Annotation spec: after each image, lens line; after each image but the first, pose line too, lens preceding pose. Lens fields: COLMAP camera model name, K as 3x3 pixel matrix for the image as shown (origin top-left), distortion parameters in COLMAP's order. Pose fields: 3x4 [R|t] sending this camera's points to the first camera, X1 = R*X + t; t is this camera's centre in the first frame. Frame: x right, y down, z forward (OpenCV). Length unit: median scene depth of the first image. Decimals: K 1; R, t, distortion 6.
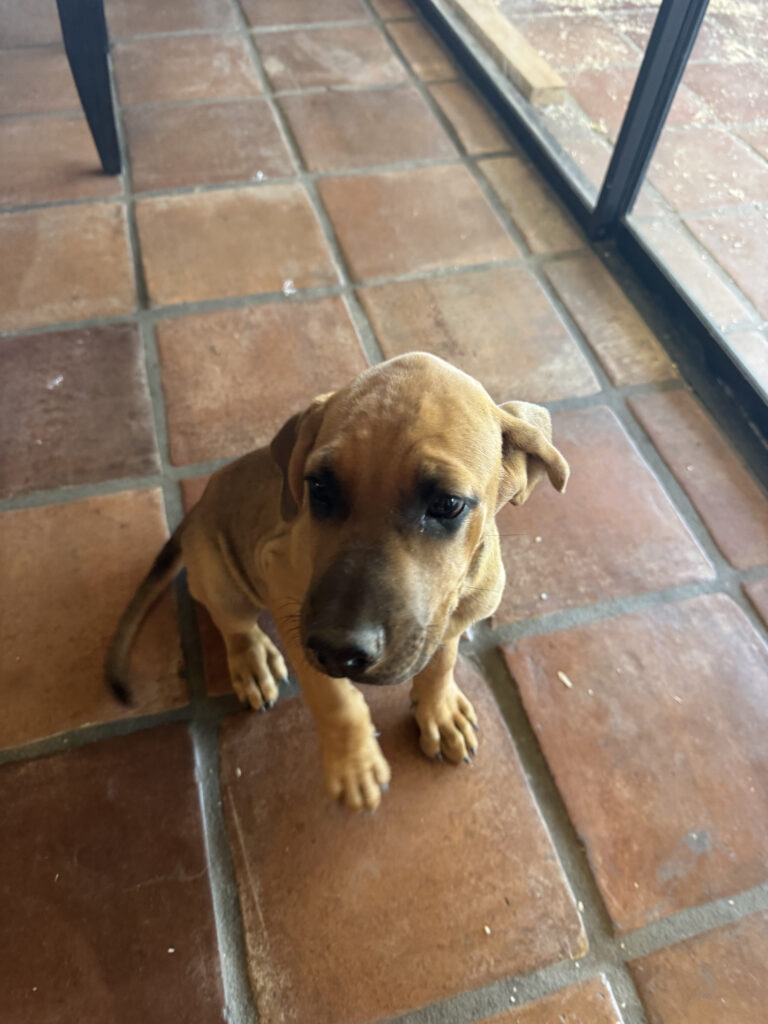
lens RADIAL K [[761.2, 0, 382.3], [0, 761.2, 492.6], [0, 0, 1]] dist [-0.019376, 0.001483]
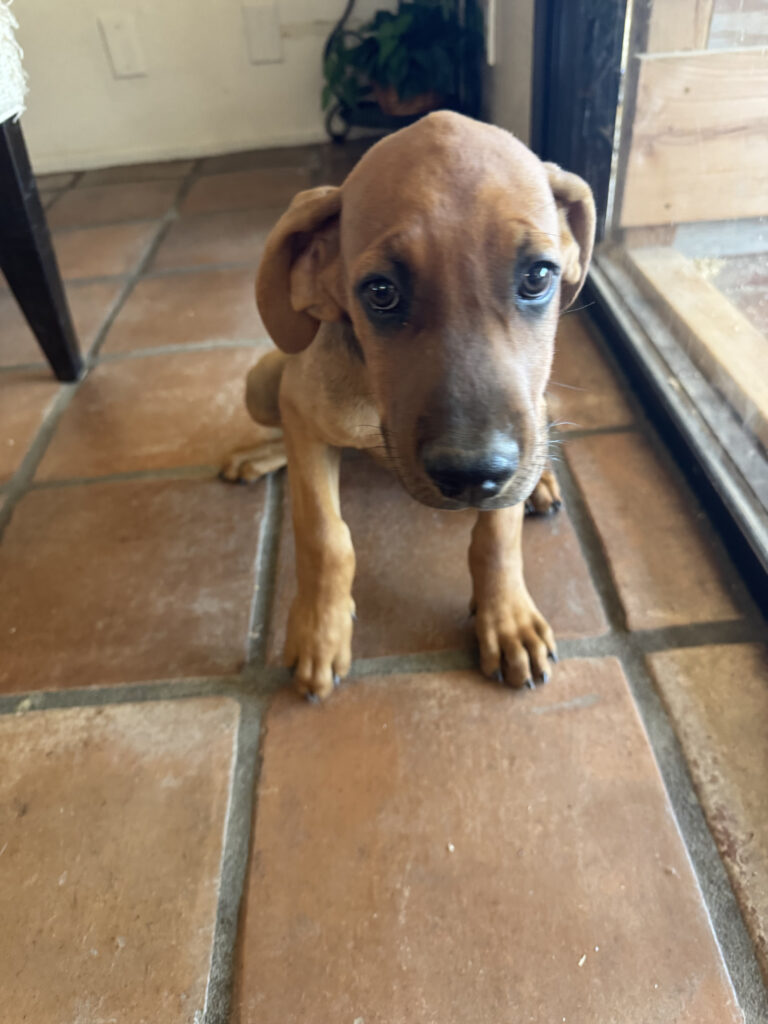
lens RADIAL K [[753.4, 0, 389.0], [0, 753.4, 512.3], [0, 0, 1]] dist [-0.023435, 0.003588]
pose [[0.961946, 0.042024, -0.269988, 0.158278], [-0.101800, 0.972084, -0.211398, -0.687929], [0.253567, 0.230838, 0.939371, 0.912165]]
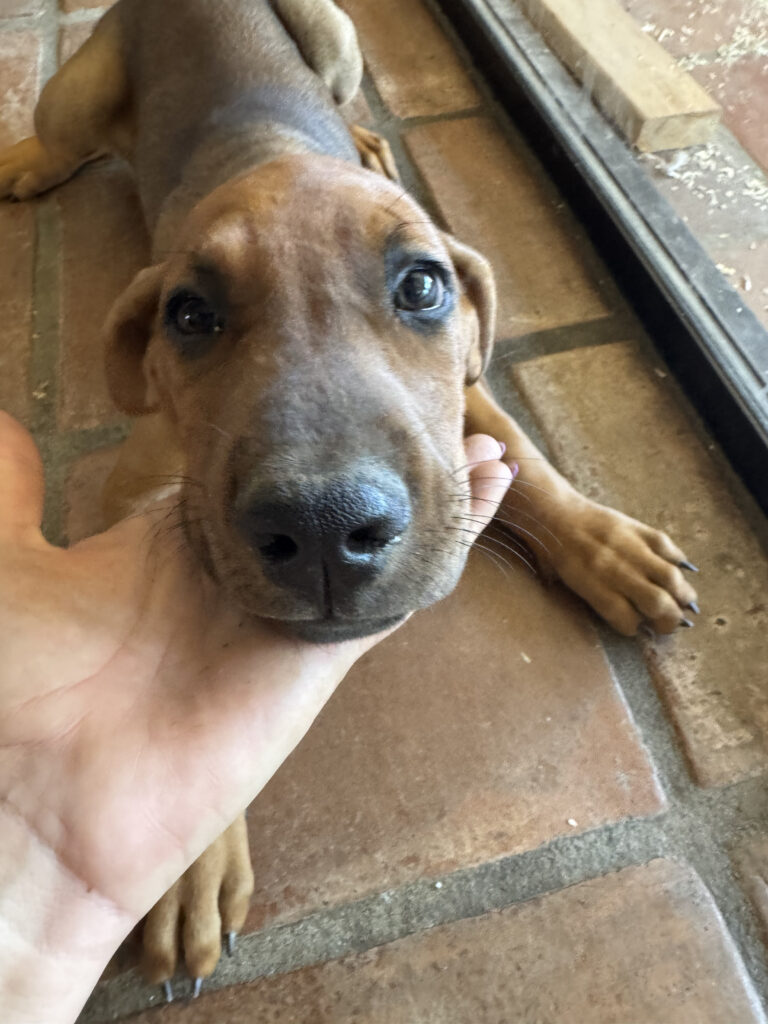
lens RADIAL K [[749.1, 0, 390.5], [0, 749.1, 447.2], [0, 0, 1]] dist [-0.003755, -0.004700]
pose [[0.997771, -0.013017, -0.065456, 0.145144], [0.014305, 0.999712, 0.019248, -0.677754], [0.065187, -0.020142, 0.997670, 1.045501]]
